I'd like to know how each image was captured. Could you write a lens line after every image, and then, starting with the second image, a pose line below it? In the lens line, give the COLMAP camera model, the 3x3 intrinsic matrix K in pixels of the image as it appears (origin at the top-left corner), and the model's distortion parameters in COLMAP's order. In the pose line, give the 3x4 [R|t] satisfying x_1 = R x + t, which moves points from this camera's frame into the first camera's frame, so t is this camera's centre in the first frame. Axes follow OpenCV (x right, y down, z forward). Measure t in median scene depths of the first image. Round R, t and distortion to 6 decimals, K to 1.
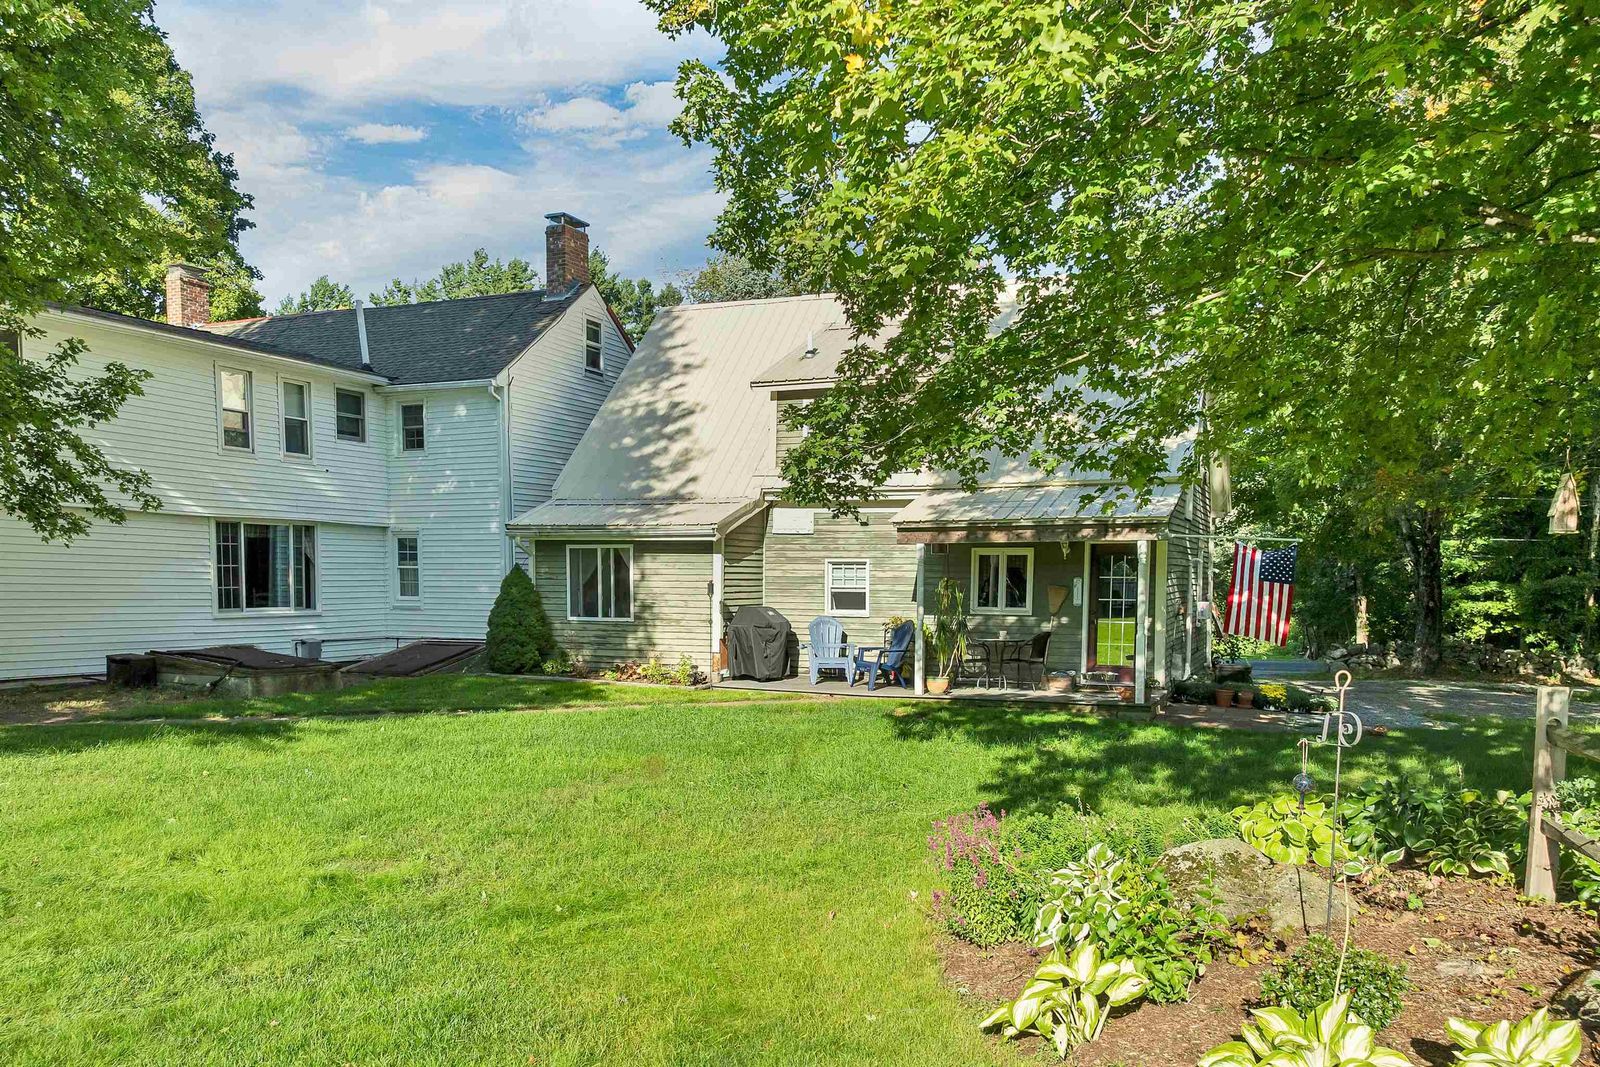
lens RADIAL K [[1375.8, 0, 800.0], [0, 1375.8, 533.5], [0, 0, 1]] dist [-0.003173, 0.000513]
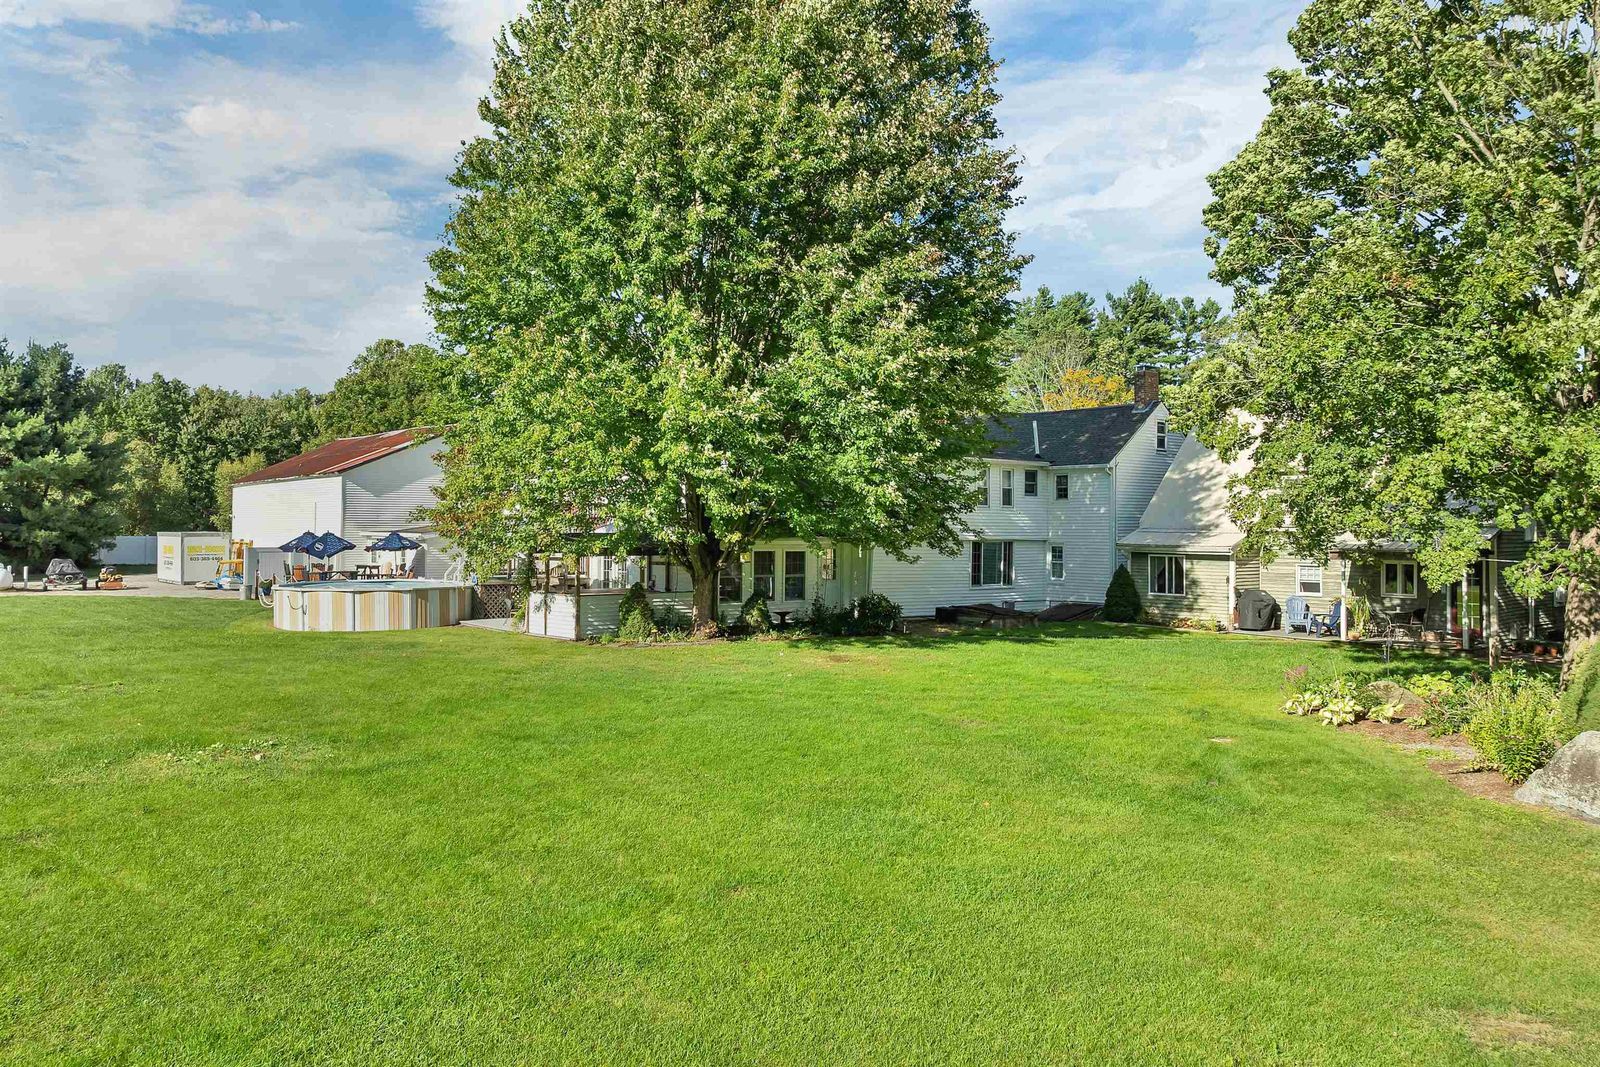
lens RADIAL K [[1375.8, 0, 800.0], [0, 1375.8, 533.5], [0, 0, 1]] dist [-0.003173, 0.000513]
pose [[0.926927, 0.009079, -0.375132, 0.090821], [0.004142, 0.999399, 0.034422, -0.084740], [0.375219, -0.033460, 0.926332, -0.892836]]
